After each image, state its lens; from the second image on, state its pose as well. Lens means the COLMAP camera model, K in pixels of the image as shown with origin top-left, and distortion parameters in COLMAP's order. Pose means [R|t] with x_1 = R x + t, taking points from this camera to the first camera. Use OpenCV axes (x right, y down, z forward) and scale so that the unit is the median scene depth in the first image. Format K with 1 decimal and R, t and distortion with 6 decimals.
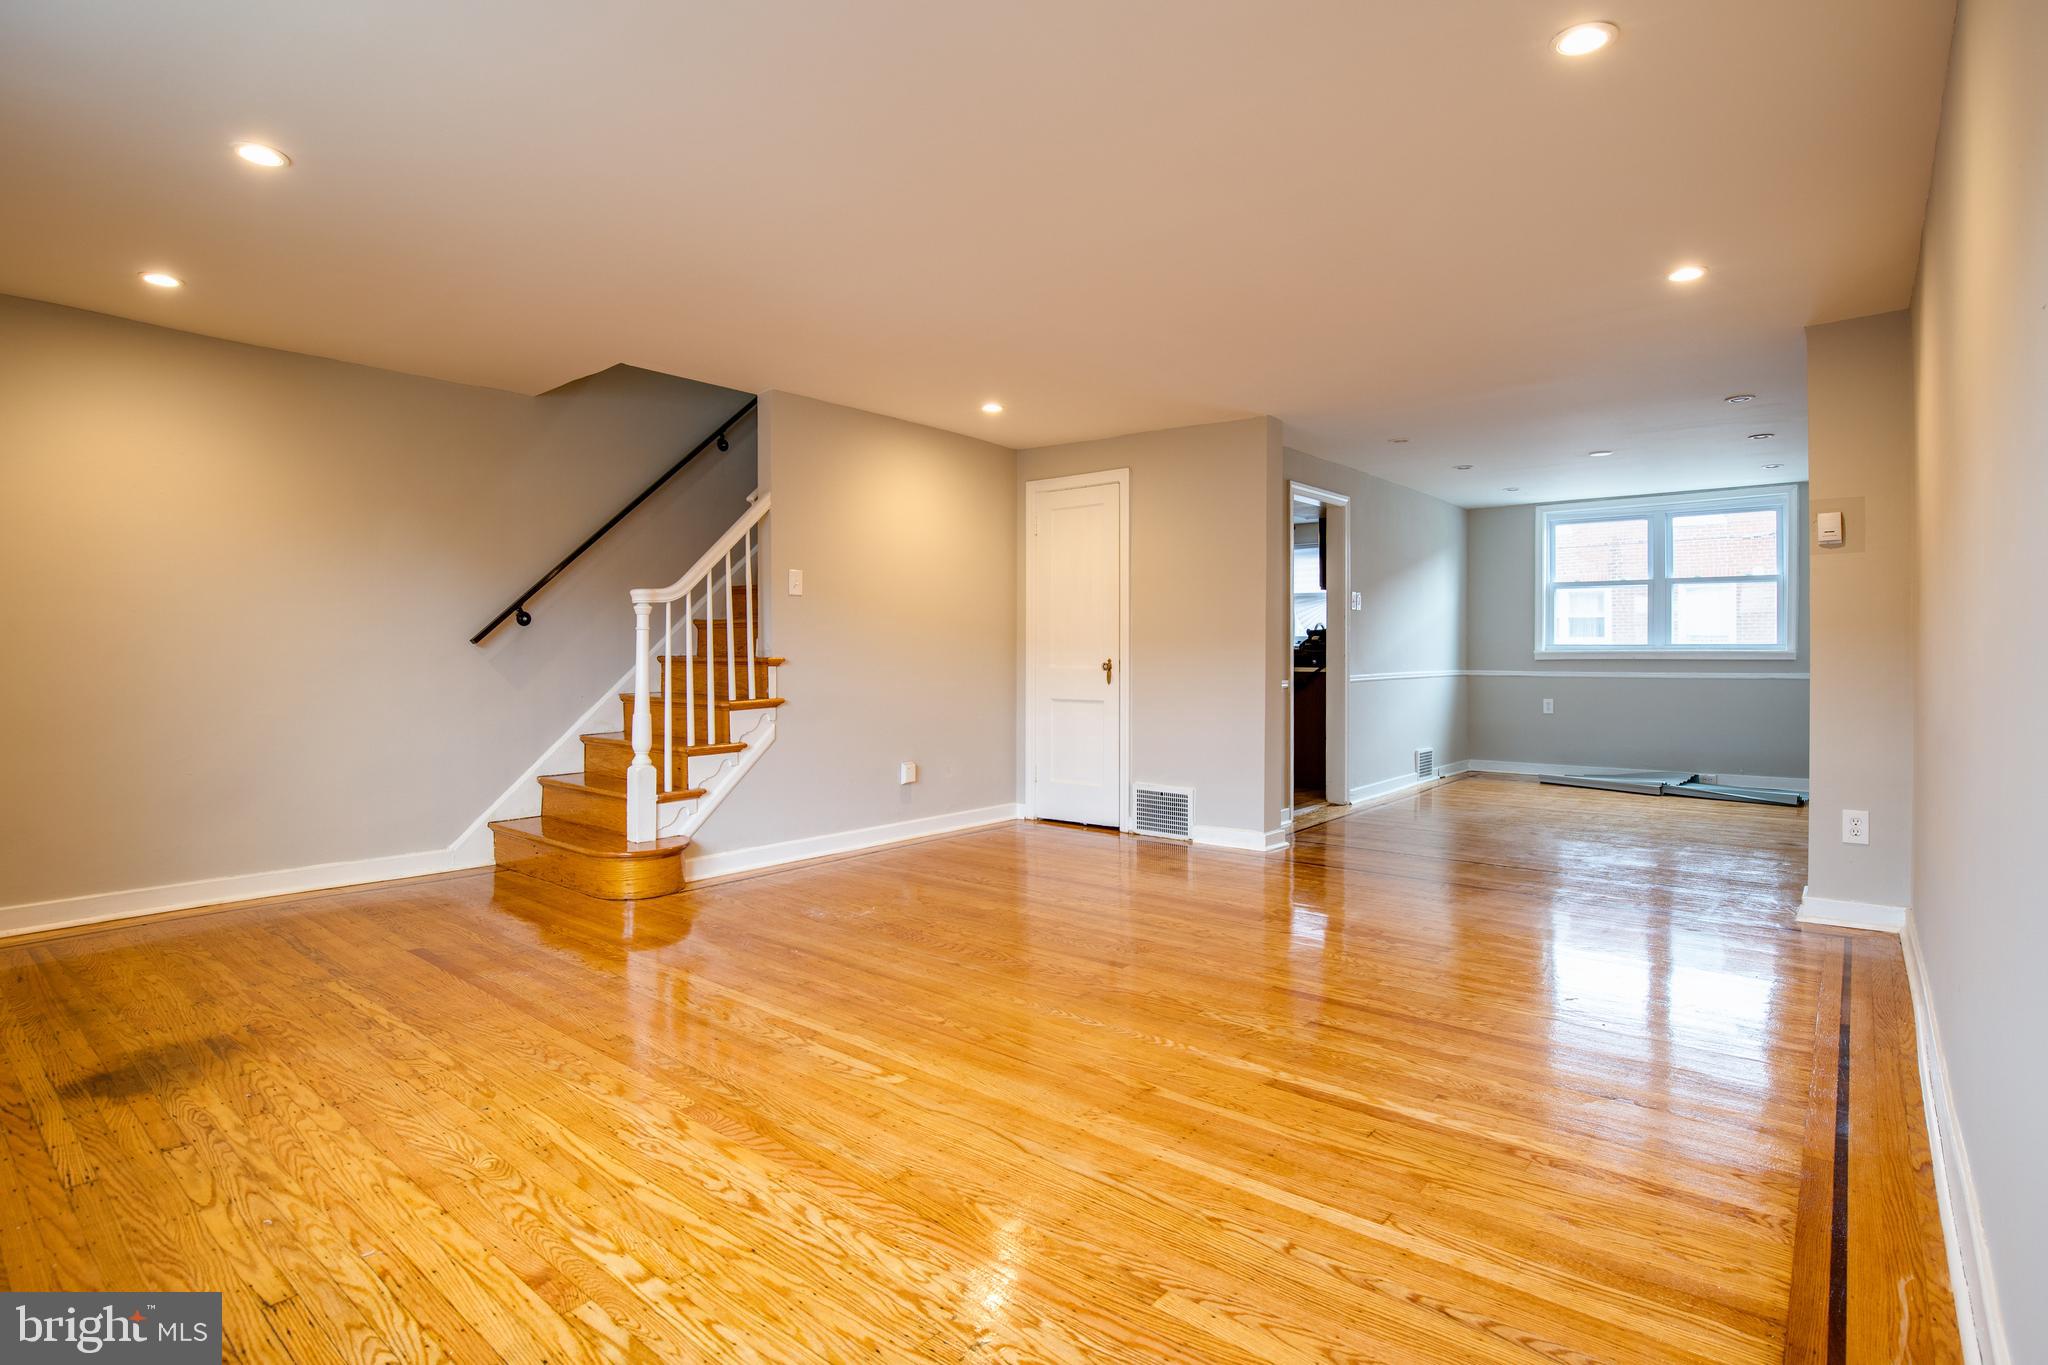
lens RADIAL K [[977.9, 0, 1030.6], [0, 977.9, 685.4], [0, 0, 1]] dist [-0.028398, 0.000362]
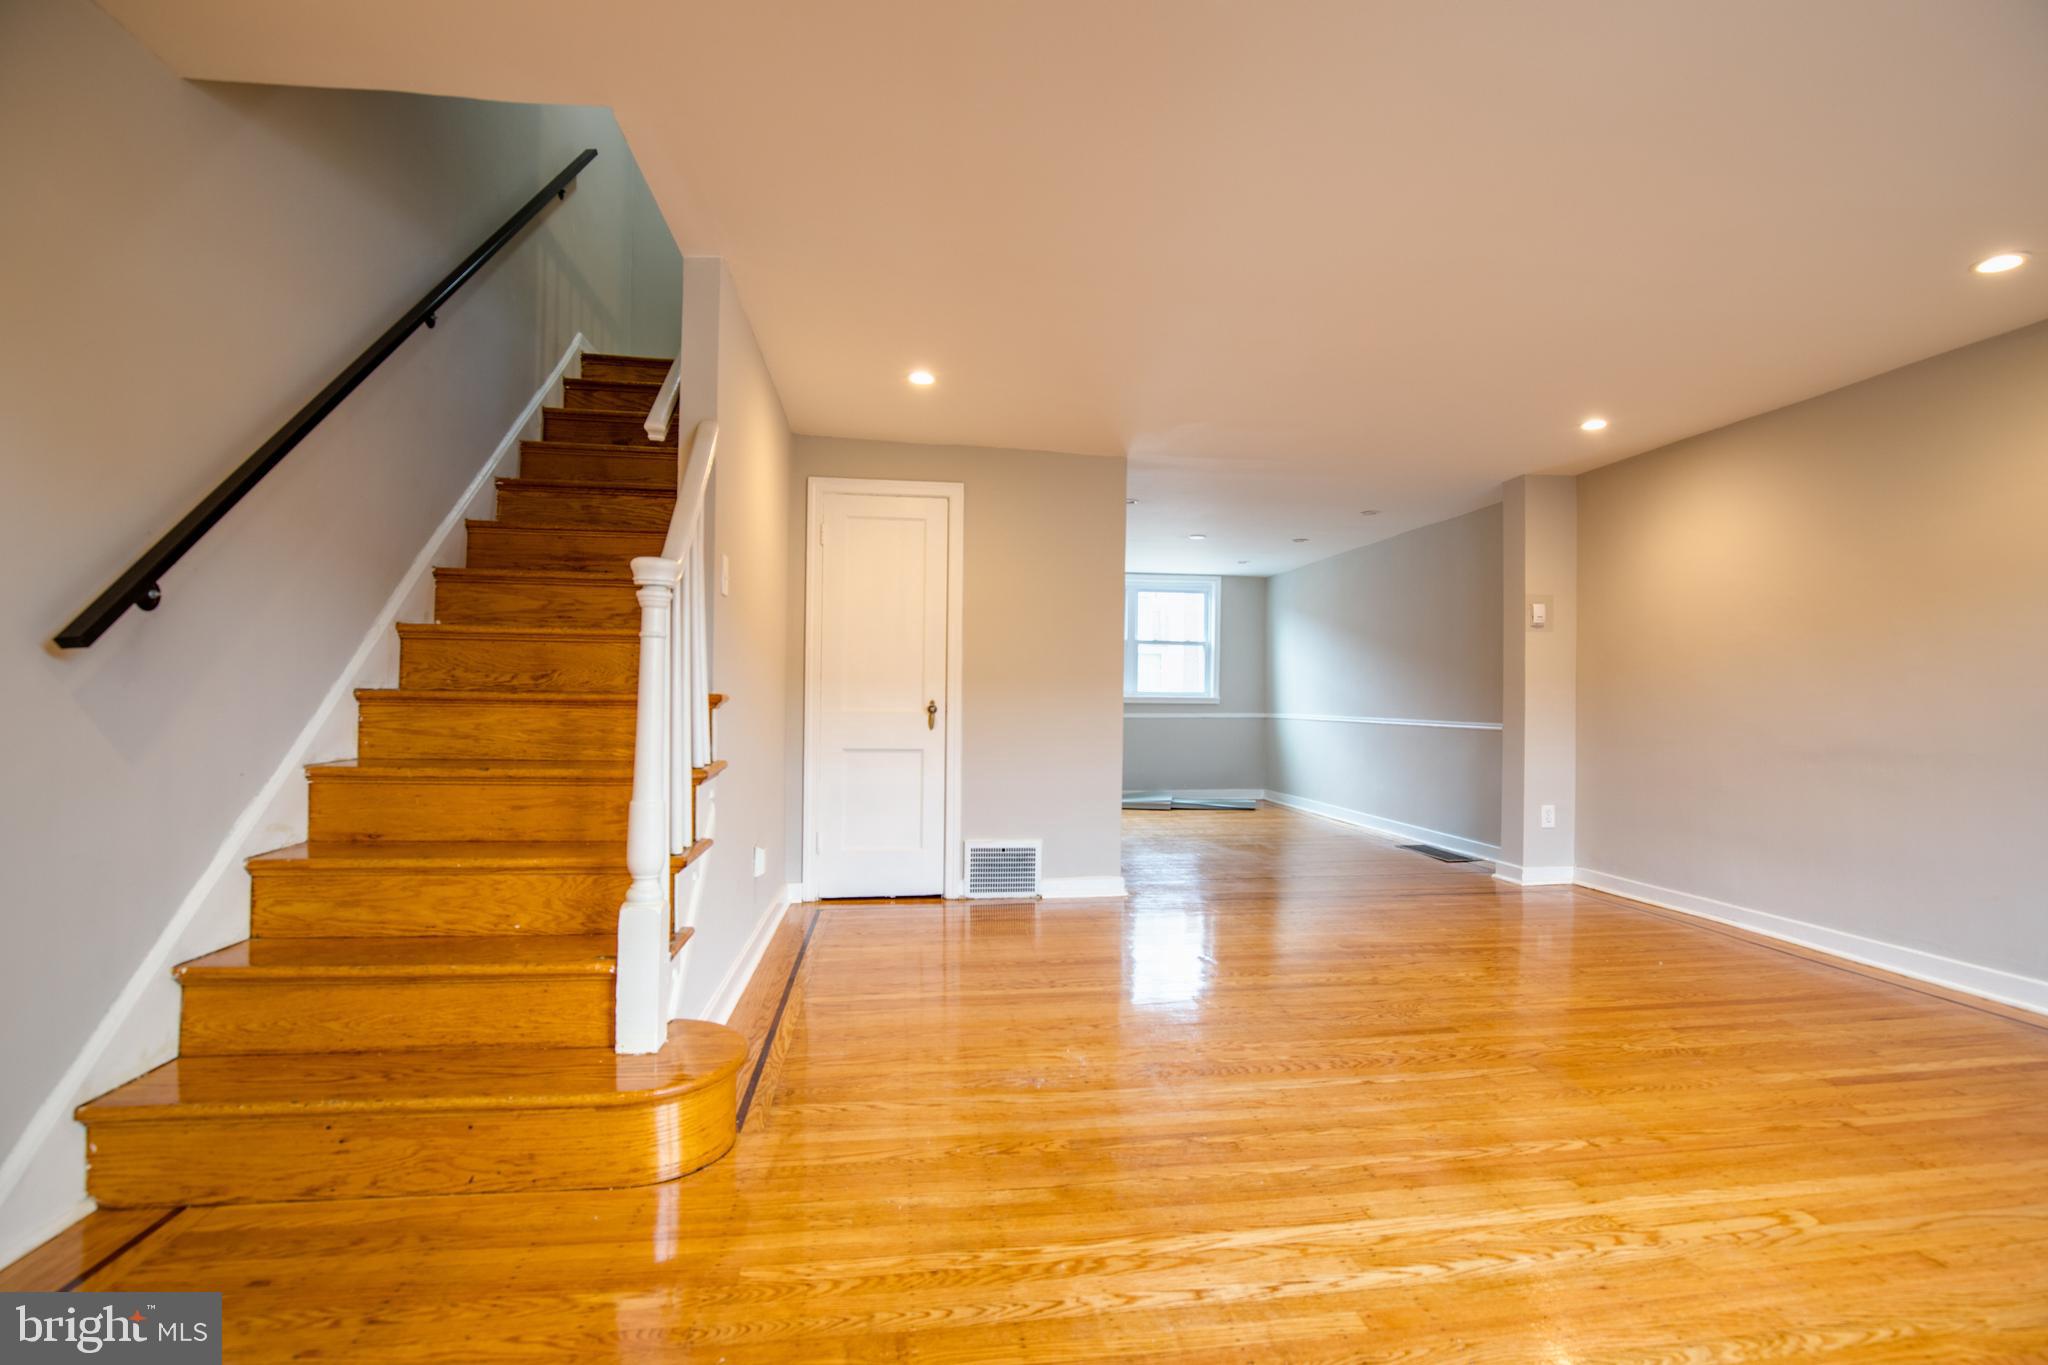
lens RADIAL K [[921.7, 0, 1023.3], [0, 921.7, 710.1], [0, 0, 1]] dist [-0.026761, 0.000142]
pose [[0.688205, -0.001079, 0.725515, -0.477681], [0.014621, 0.999816, -0.012383, -0.007397], [-0.725369, 0.019130, 0.688095, 0.403780]]
